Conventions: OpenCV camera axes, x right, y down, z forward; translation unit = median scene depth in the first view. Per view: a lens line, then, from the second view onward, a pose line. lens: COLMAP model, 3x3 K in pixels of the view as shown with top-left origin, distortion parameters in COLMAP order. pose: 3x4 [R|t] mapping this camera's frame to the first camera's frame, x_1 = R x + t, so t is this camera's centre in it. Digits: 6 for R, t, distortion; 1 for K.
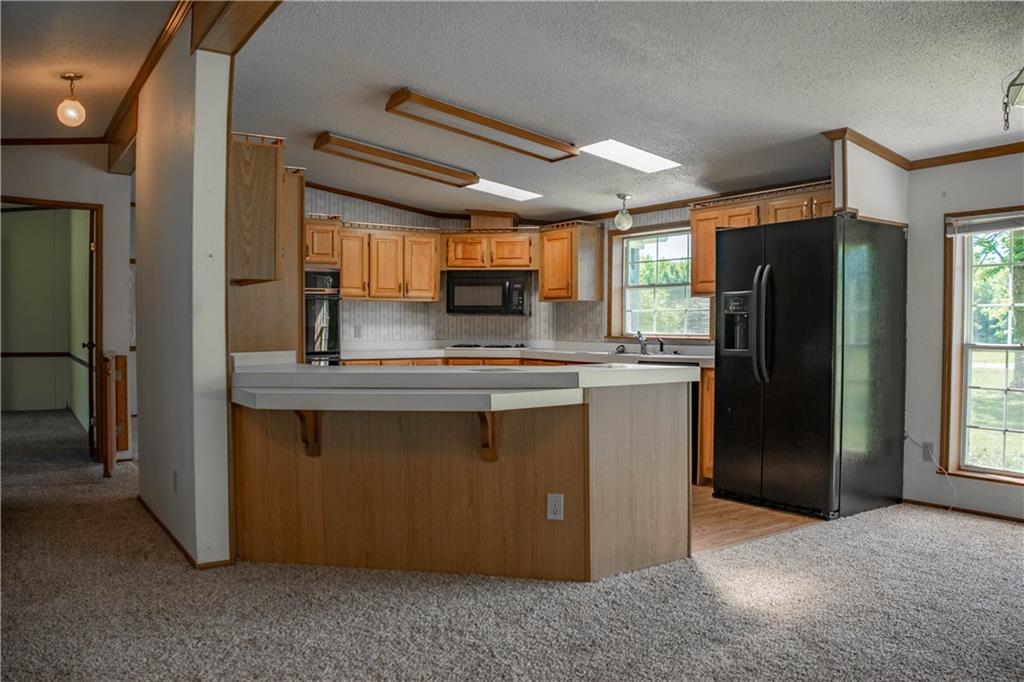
lens RADIAL K [[787.4, 0, 541.1], [0, 787.4, 355.4], [0, 0, 1]] dist [-0.163200, 0.094993]
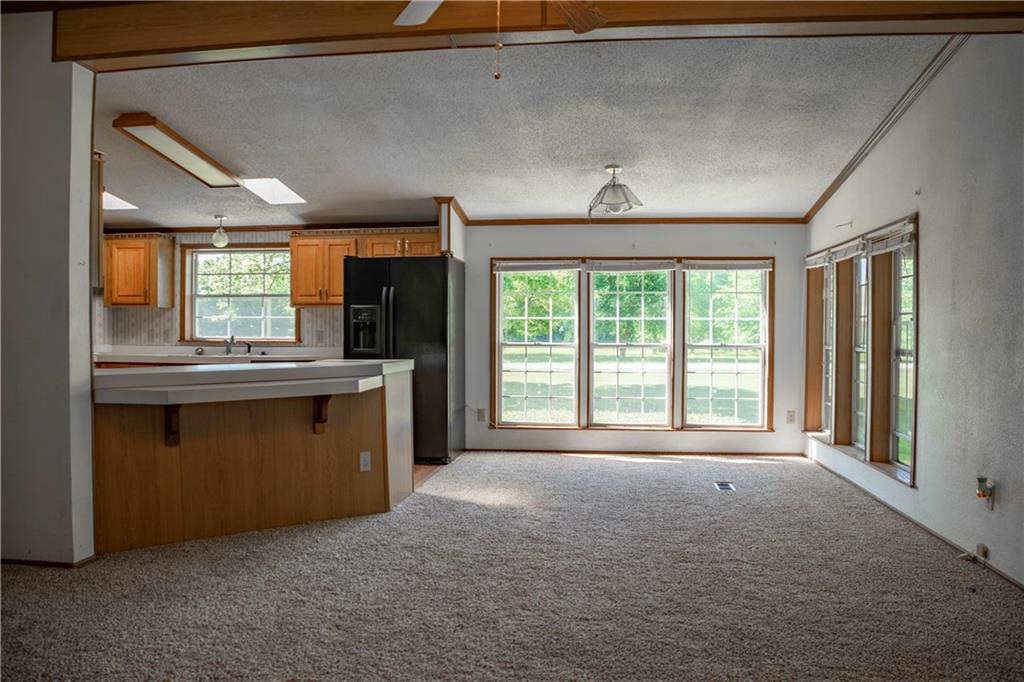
lens RADIAL K [[803.9, 0, 511.3], [0, 803.9, 354.4], [0, 0, 1]] dist [-0.170938, 0.120783]
pose [[0.661916, -0.018388, 0.749353, -0.563640], [0.023109, 0.999724, 0.004119, 0.002203], [-0.749222, 0.014590, 0.662158, -0.087757]]
